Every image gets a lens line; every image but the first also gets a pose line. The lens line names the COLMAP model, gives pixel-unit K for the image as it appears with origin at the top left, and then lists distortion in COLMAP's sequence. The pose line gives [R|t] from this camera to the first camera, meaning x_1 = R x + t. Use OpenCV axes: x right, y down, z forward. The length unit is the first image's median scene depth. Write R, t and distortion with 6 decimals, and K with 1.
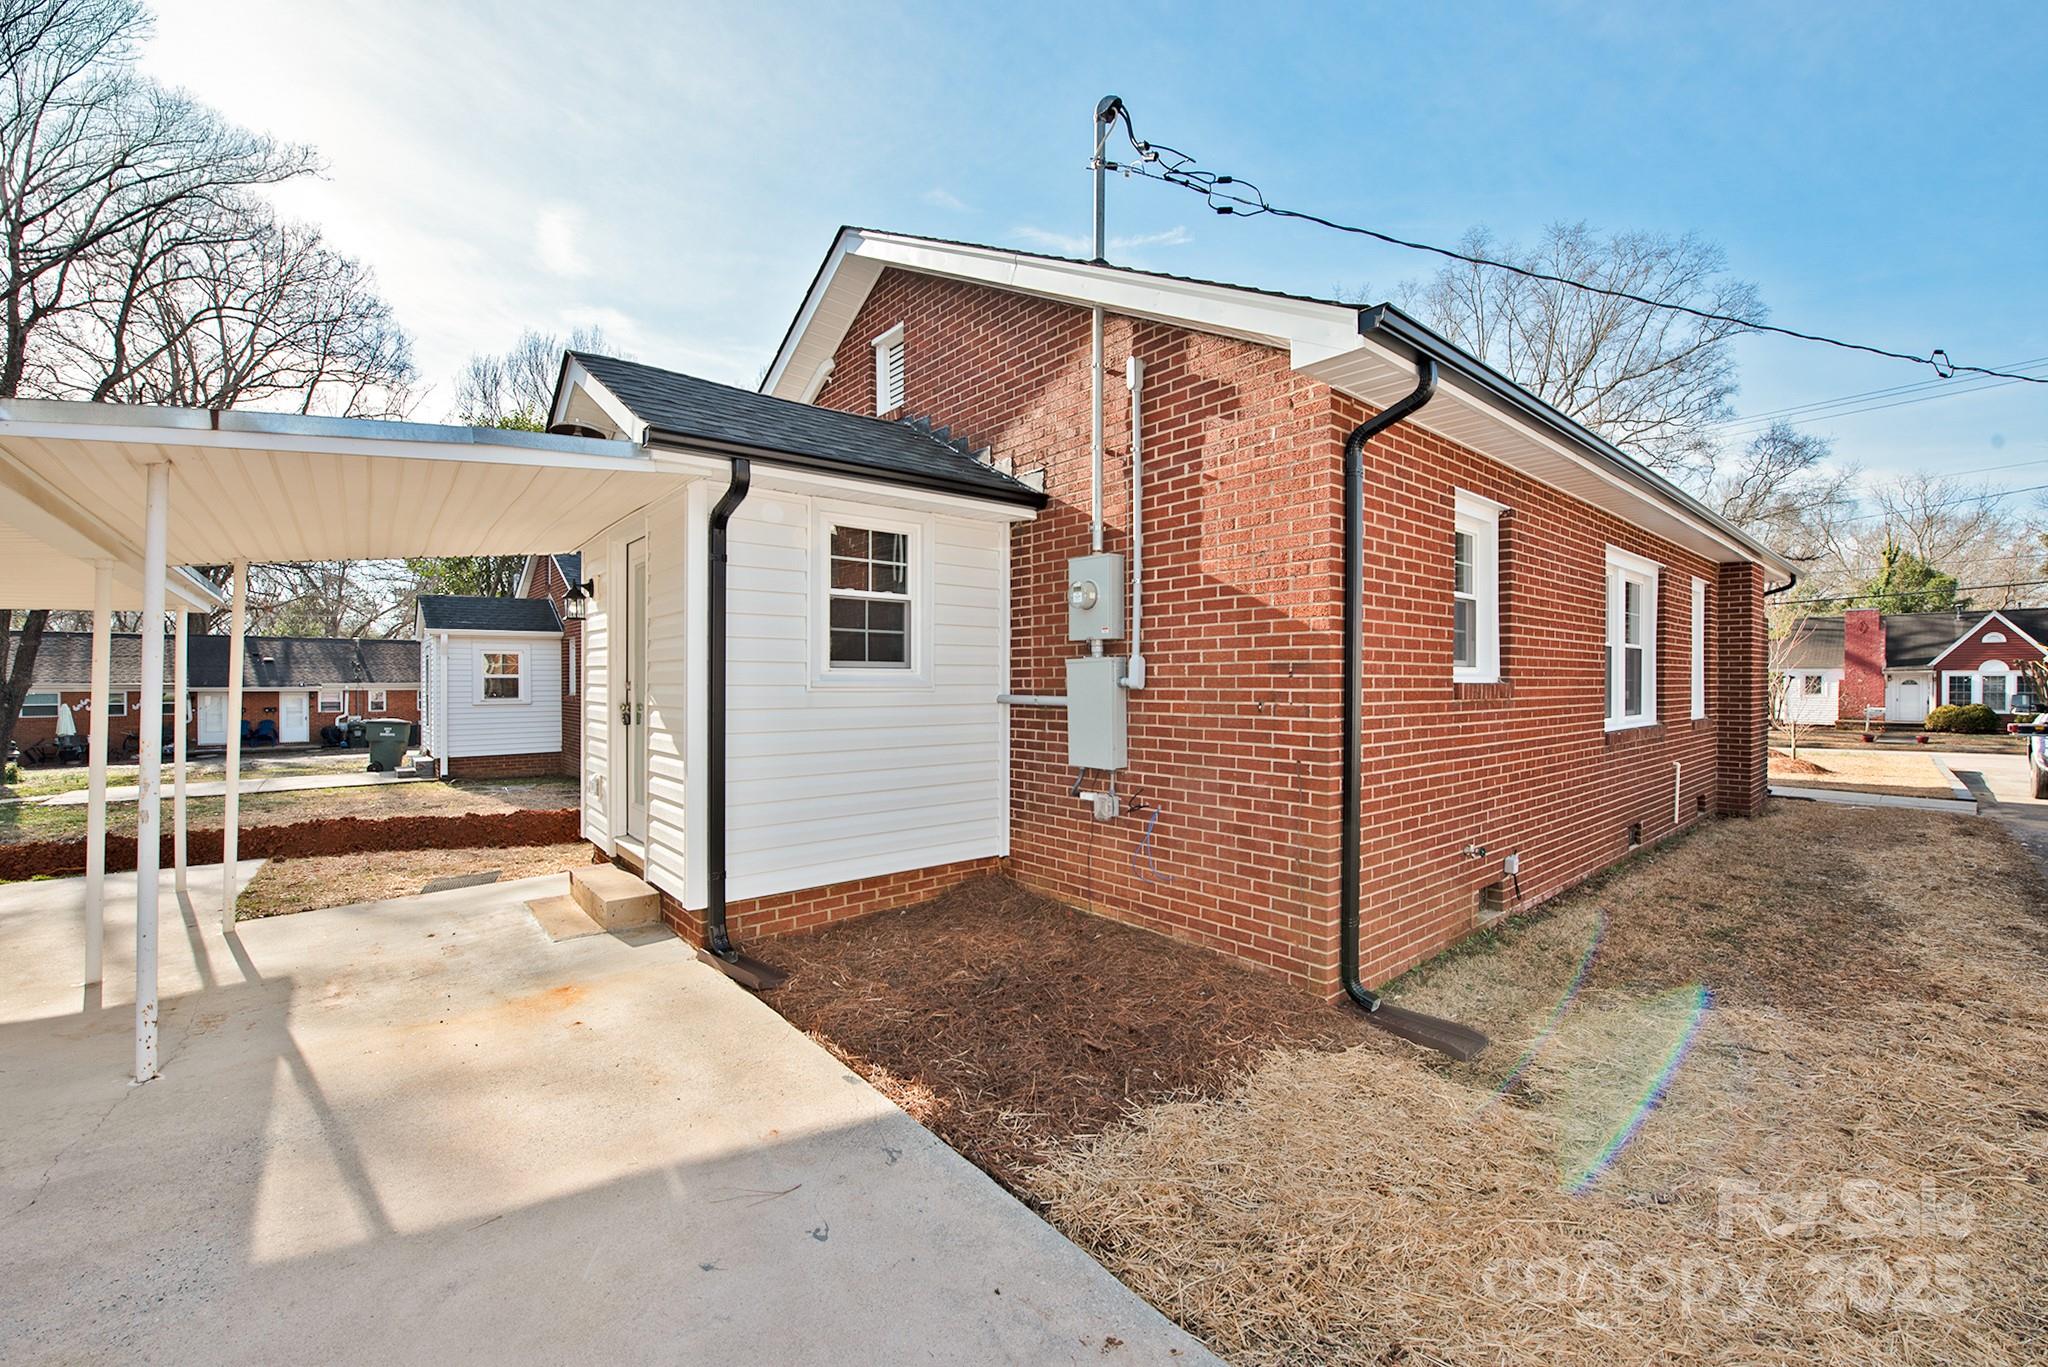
lens RADIAL K [[830.1, 0, 1024.5], [0, 830.1, 681.2], [0, 0, 1]] dist [-0.016766, -0.000712]
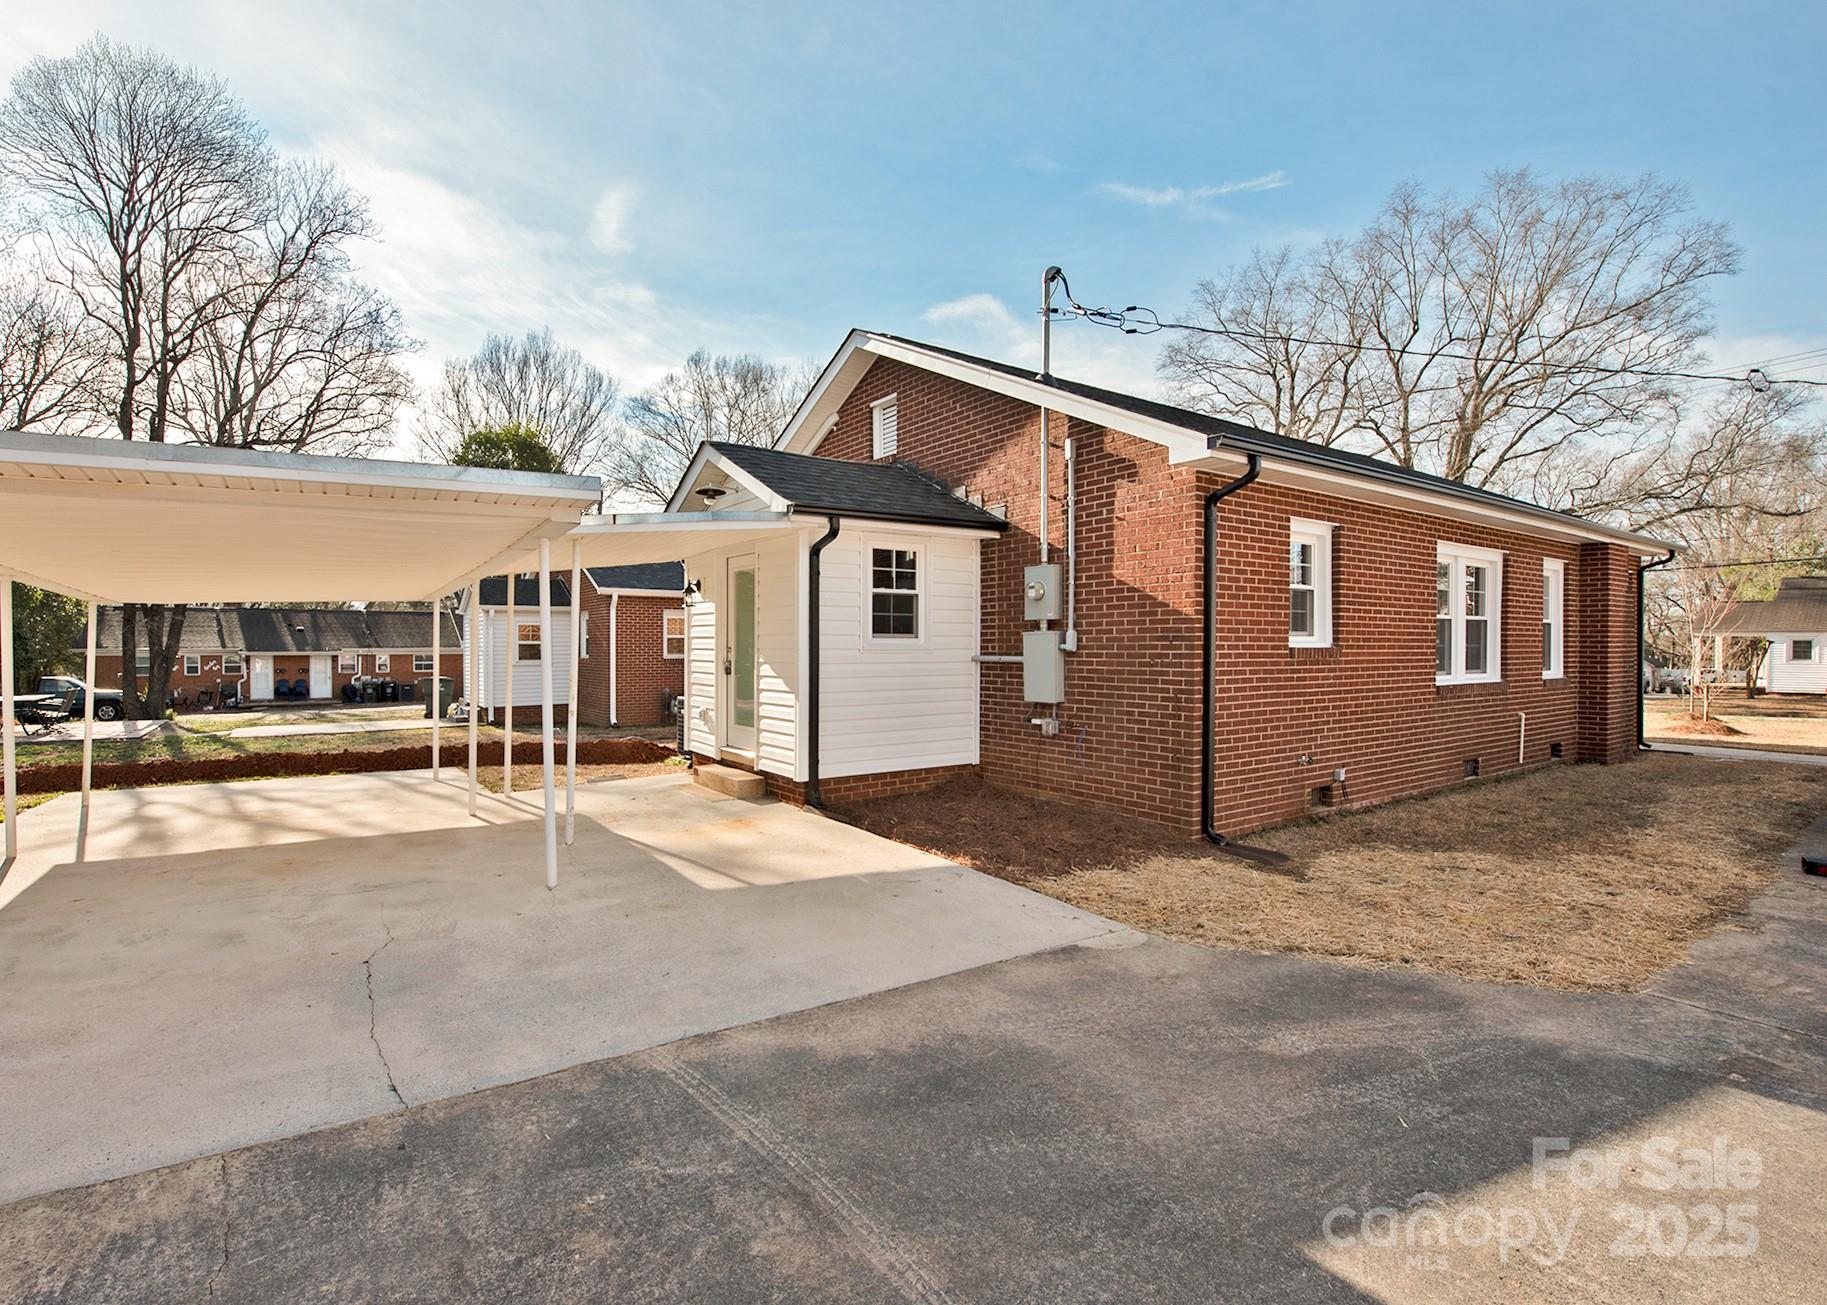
lens RADIAL K [[804.1, 0, 817.4], [0, 804.1, 651.2], [0, 0, 1]] dist [-0.011487, -0.001592]
pose [[0.989818, 0.000447, -0.142340, -0.104010], [0.000372, 0.999984, 0.005725, 0.000287], [0.142340, -0.005720, 0.989801, -0.479843]]
